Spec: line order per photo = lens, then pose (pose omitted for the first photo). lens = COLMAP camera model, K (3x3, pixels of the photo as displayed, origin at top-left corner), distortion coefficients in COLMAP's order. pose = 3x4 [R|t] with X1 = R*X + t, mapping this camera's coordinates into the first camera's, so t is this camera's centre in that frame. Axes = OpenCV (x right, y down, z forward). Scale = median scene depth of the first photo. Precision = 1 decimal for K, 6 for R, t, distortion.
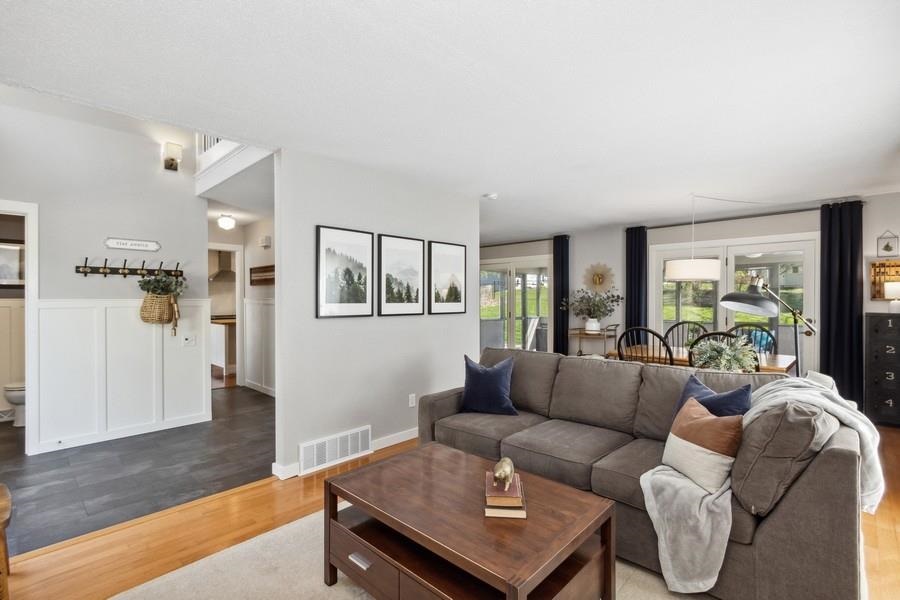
lens RADIAL K [[420.1, 0, 453.4], [0, 420.1, 302.5], [0, 0, 1]] dist [-0.003759, 0.002475]
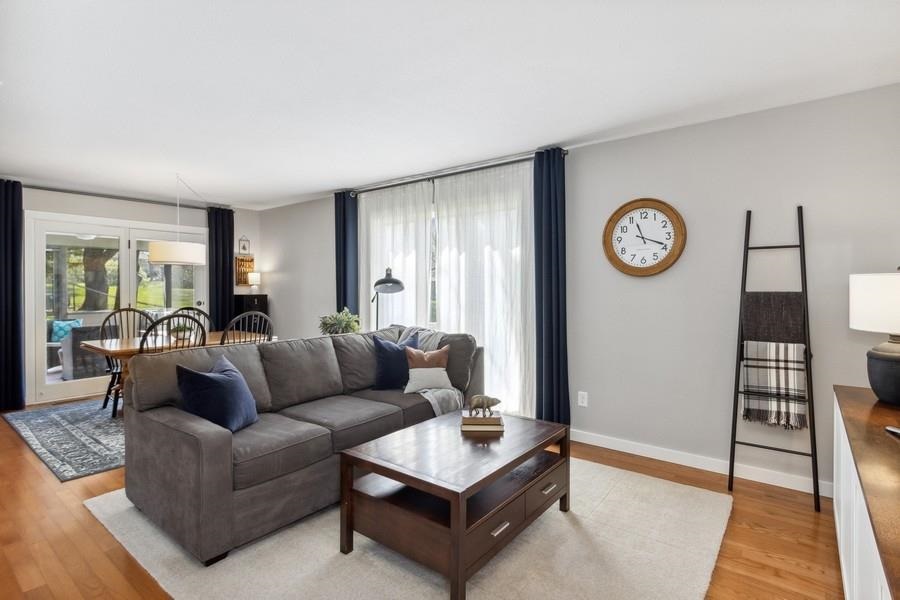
lens RADIAL K [[455.5, 0, 441.3], [0, 455.5, 286.6], [0, 0, 1]] dist [-0.000769, 0.001712]
pose [[-0.081714, -0.000163, 0.996656, -0.535706], [0.007604, 0.999971, 0.000787, 0.002202], [-0.996627, 0.007643, -0.081711, 0.478955]]
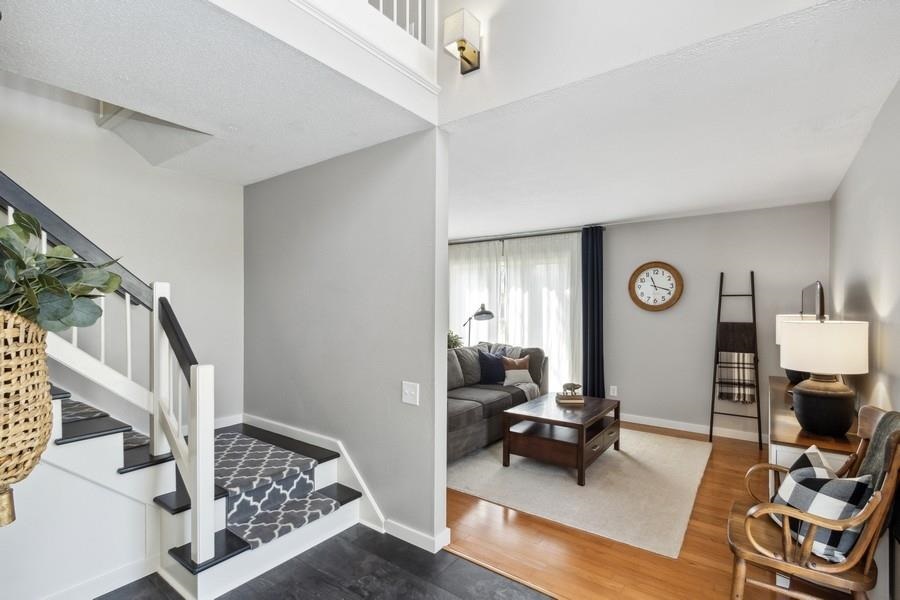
lens RADIAL K [[420.1, 0, 451.8], [0, 420.1, 307.2], [0, 0, 1]] dist [-0.003759, 0.002475]
pose [[-0.109557, -0.001306, 0.993980, -0.819926], [0.004334, 0.999989, 0.001791, -0.024494], [-0.993971, 0.004504, -0.109550, 0.715297]]
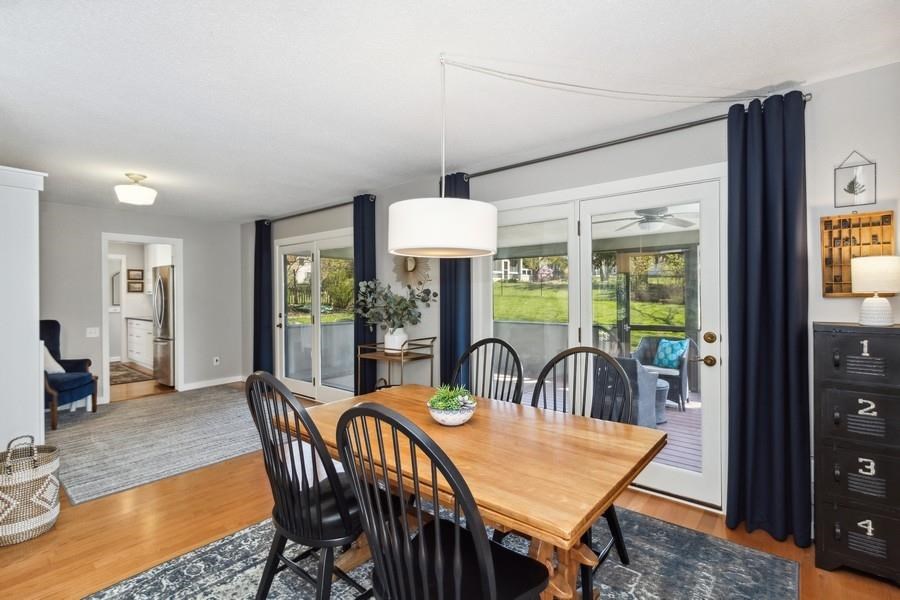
lens RADIAL K [[420.1, 0, 449.4], [0, 420.1, 297.3], [0, 0, 1]] dist [-0.003759, 0.002475]
pose [[0.997098, -0.009342, 0.075547, 0.544384], [0.009295, 0.999956, 0.000978, -0.009625], [-0.075553, -0.000273, 0.997142, 0.565862]]
